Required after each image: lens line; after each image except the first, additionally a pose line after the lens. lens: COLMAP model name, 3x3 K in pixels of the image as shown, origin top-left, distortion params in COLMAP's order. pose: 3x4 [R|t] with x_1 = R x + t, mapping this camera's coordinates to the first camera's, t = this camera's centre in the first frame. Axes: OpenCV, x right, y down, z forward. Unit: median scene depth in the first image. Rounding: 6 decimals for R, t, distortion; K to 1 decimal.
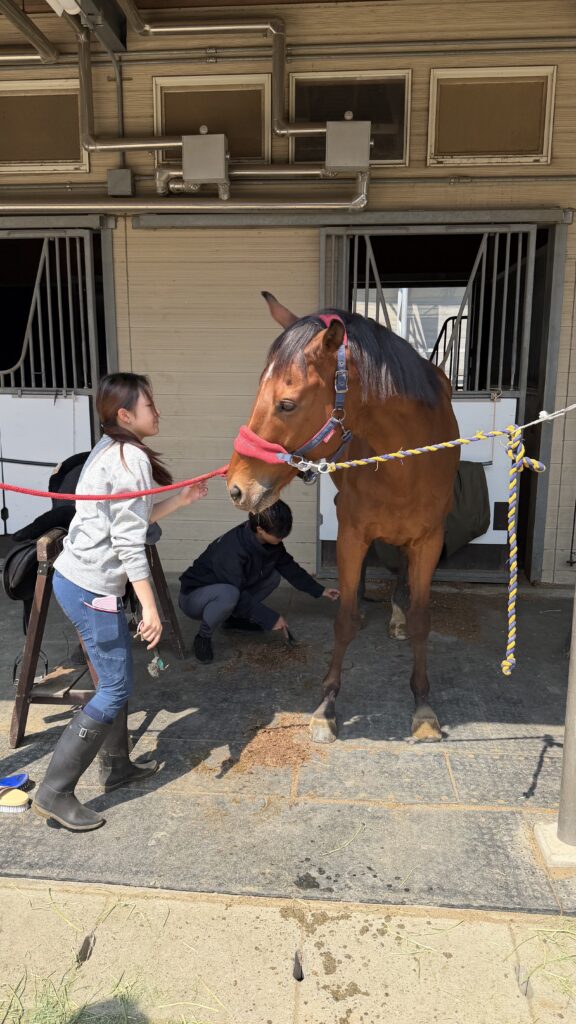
lens RADIAL K [[725.8, 0, 287.2], [0, 725.8, 499.1], [0, 0, 1]] dist [0.006667, -0.036443]
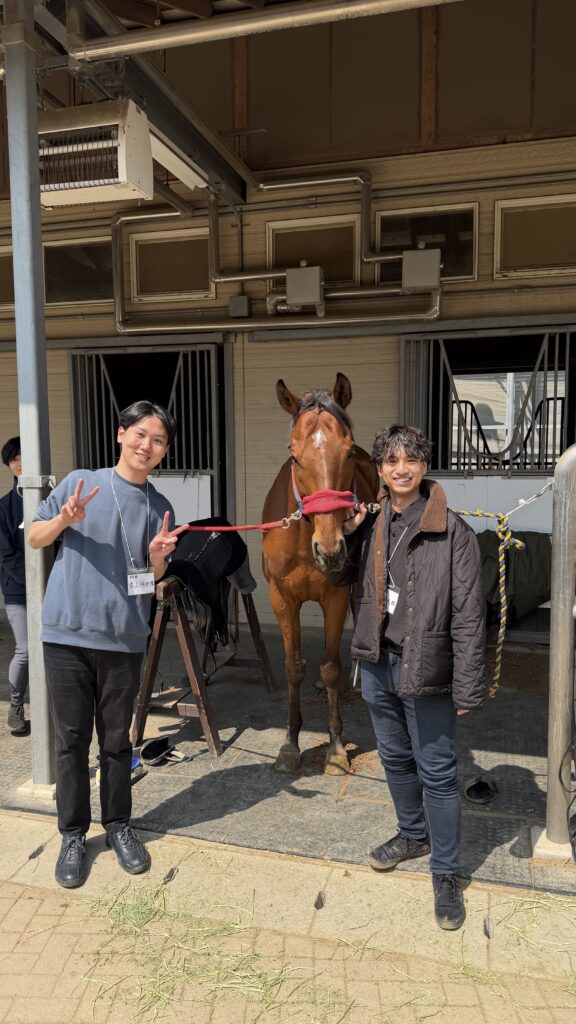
lens RADIAL K [[725.8, 0, 287.2], [0, 725.8, 499.1], [0, 0, 1]] dist [0.006667, -0.036443]
pose [[0.981748, -0.001334, -0.190184, 0.089356], [-0.017970, 0.994851, -0.099740, 0.014826], [0.189338, 0.101337, 0.976669, -0.169877]]
